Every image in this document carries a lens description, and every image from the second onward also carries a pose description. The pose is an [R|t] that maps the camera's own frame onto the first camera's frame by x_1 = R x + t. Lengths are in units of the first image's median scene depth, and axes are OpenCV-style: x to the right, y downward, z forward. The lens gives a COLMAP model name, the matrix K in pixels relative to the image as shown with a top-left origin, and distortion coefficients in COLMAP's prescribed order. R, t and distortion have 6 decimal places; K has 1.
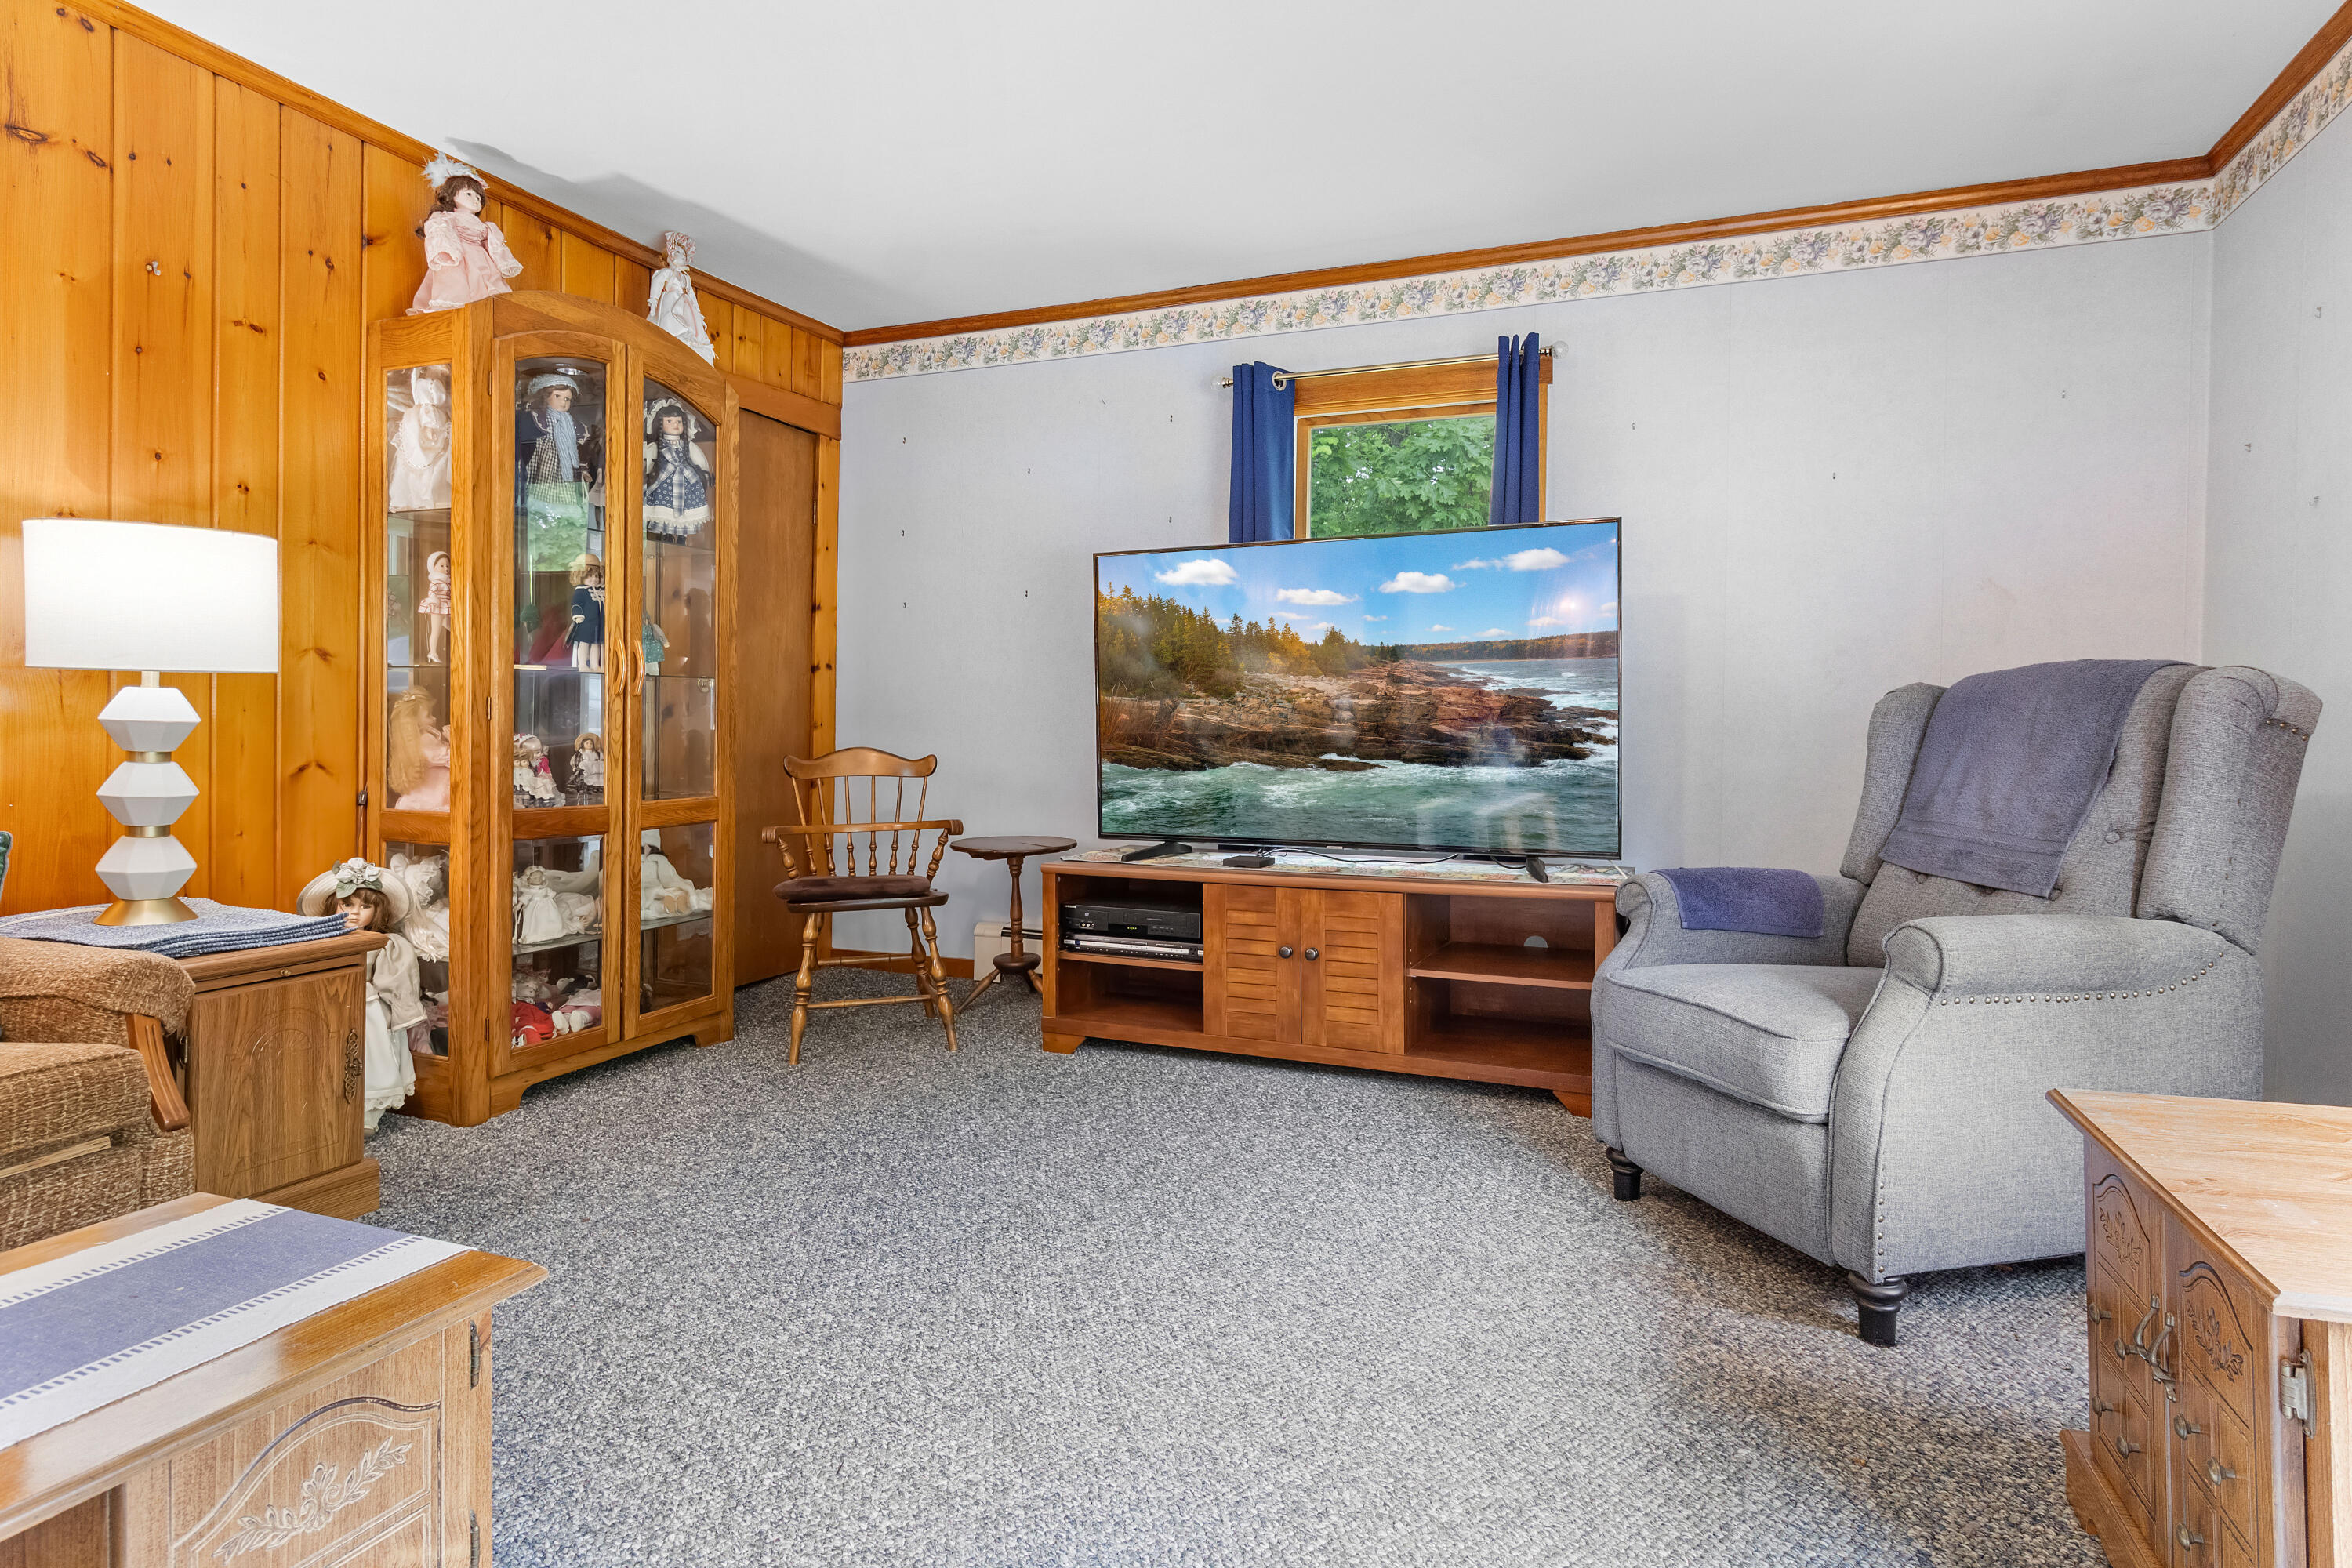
lens RADIAL K [[1254.0, 0, 1156.2], [0, 1254.0, 731.0], [0, 0, 1]] dist [-0.001930, -0.001803]
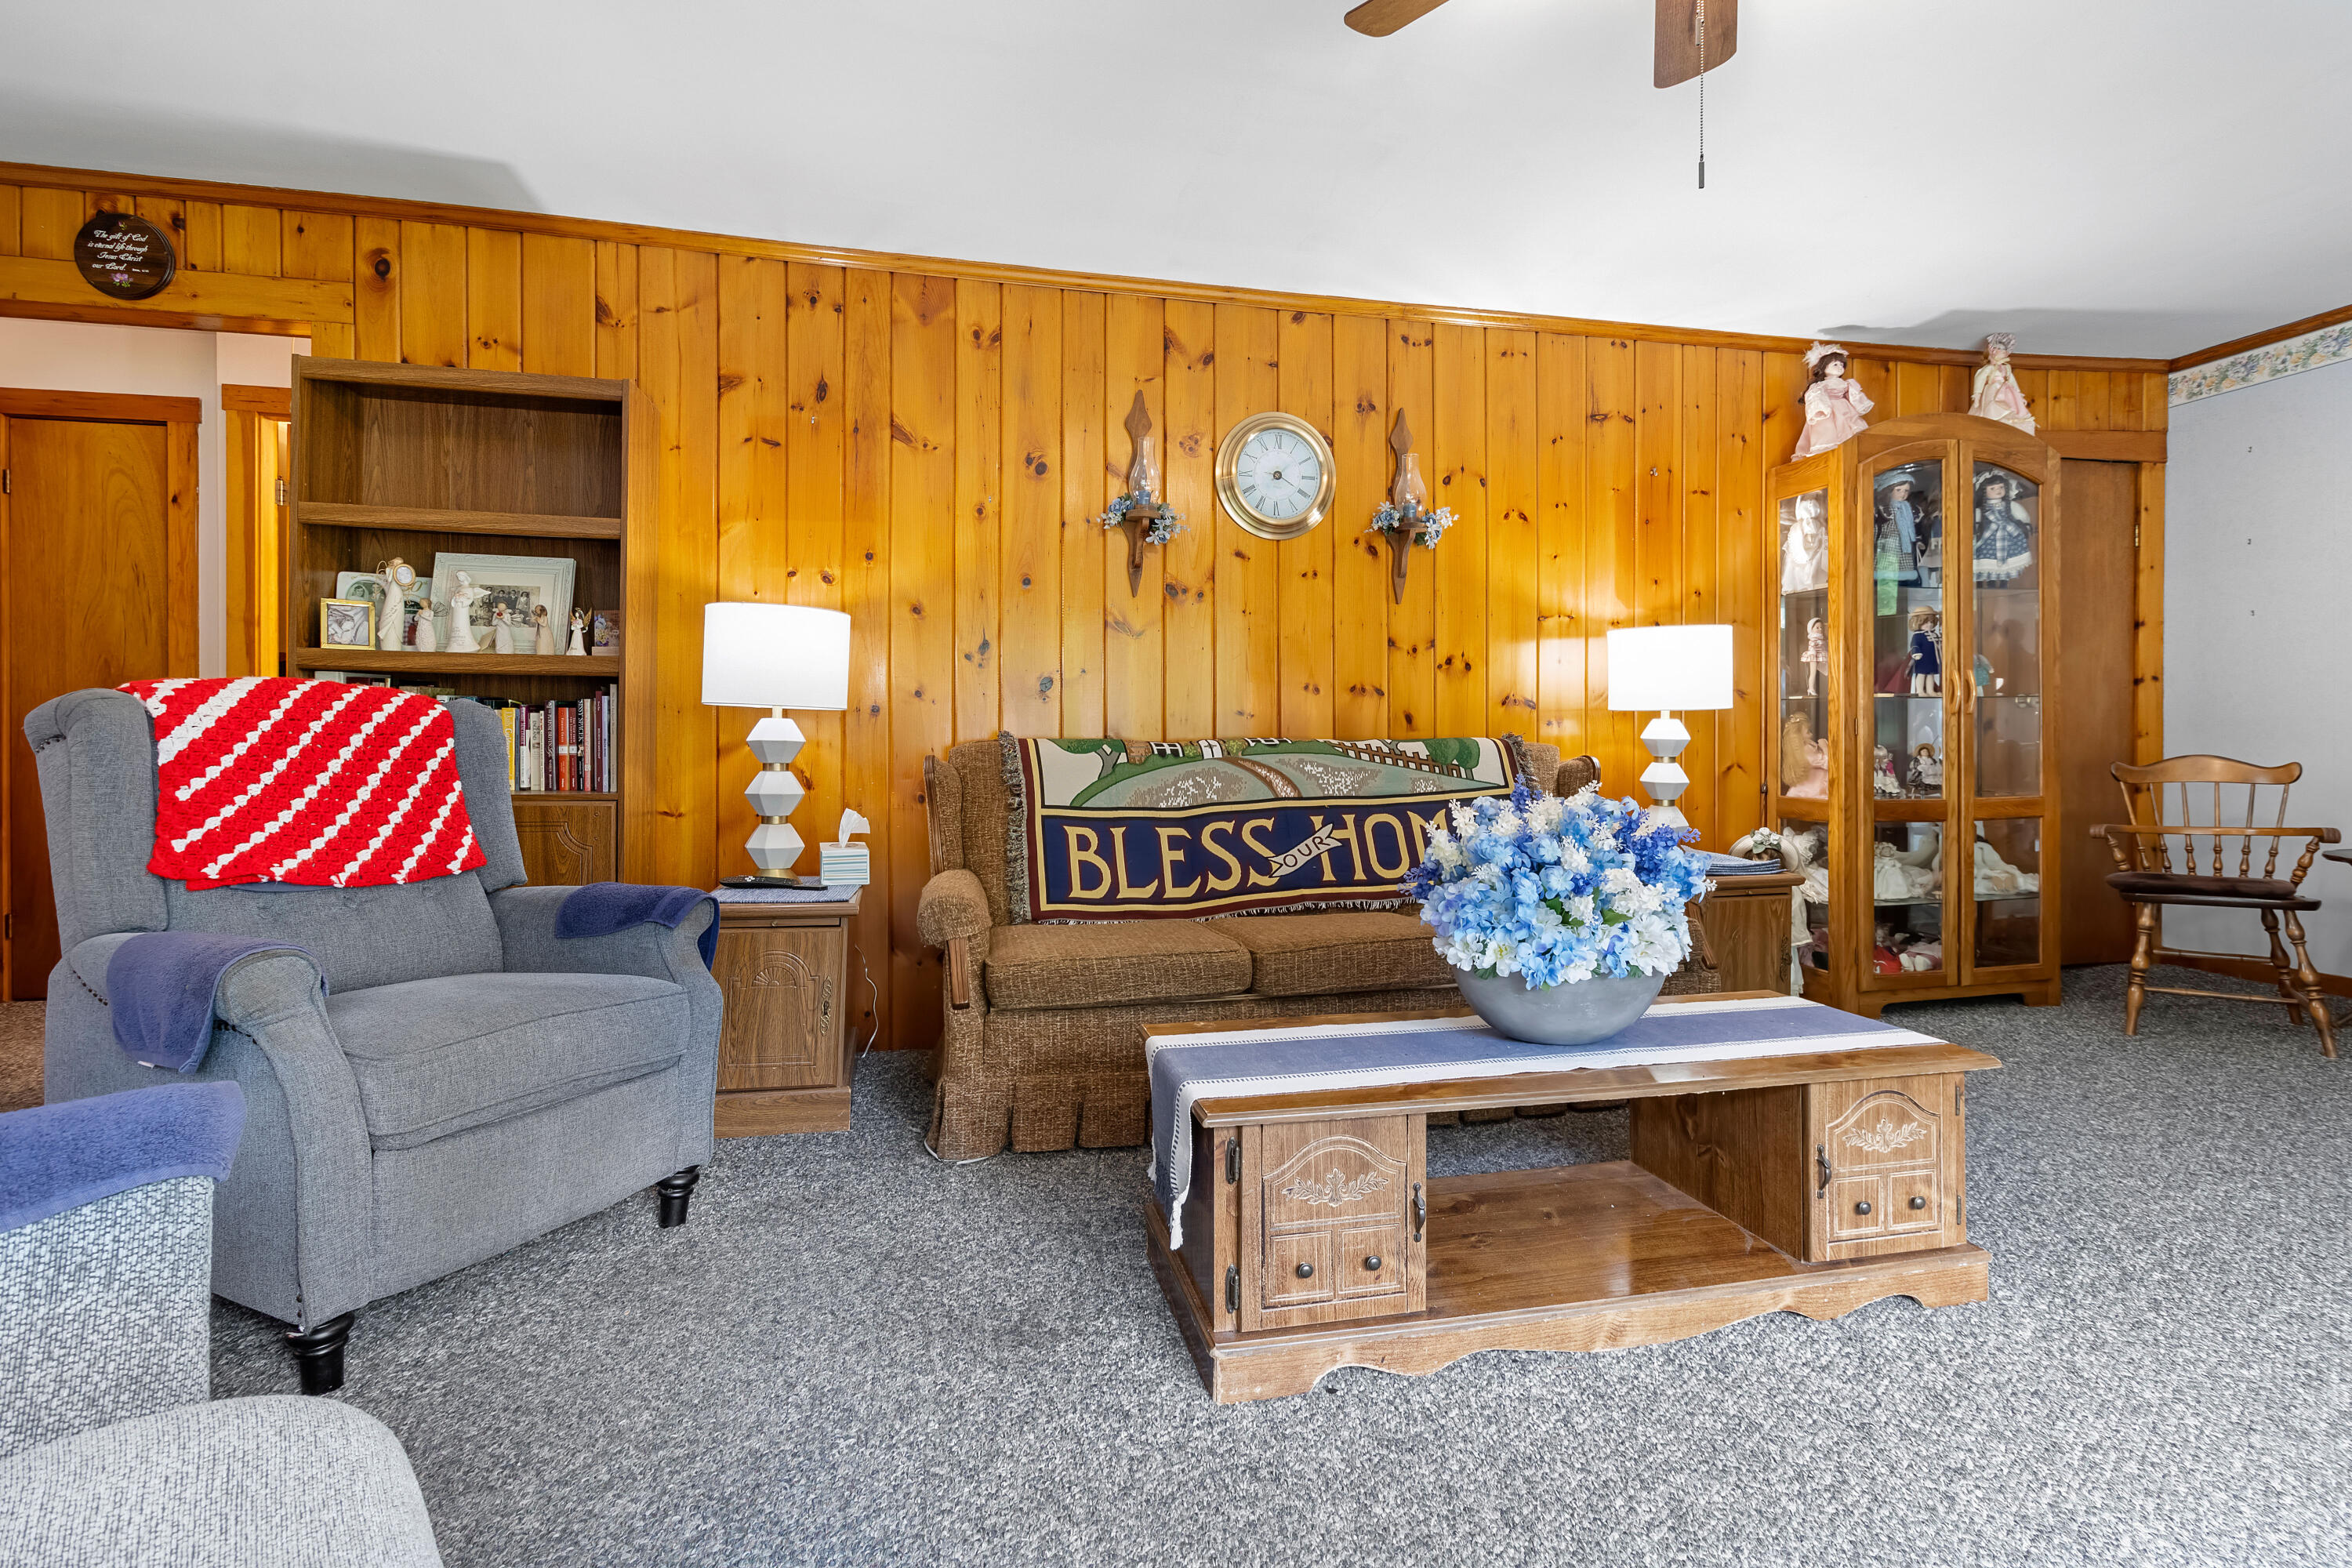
lens RADIAL K [[1093.1, 0, 1212.6], [0, 1093.1, 737.5], [0, 0, 1]] dist [0.008304, -0.000015]
pose [[0.584516, -0.011613, -0.811299, 0.037491], [0.009949, 0.999925, -0.007145, -0.003817], [0.811321, -0.003895, 0.584588, -0.267327]]
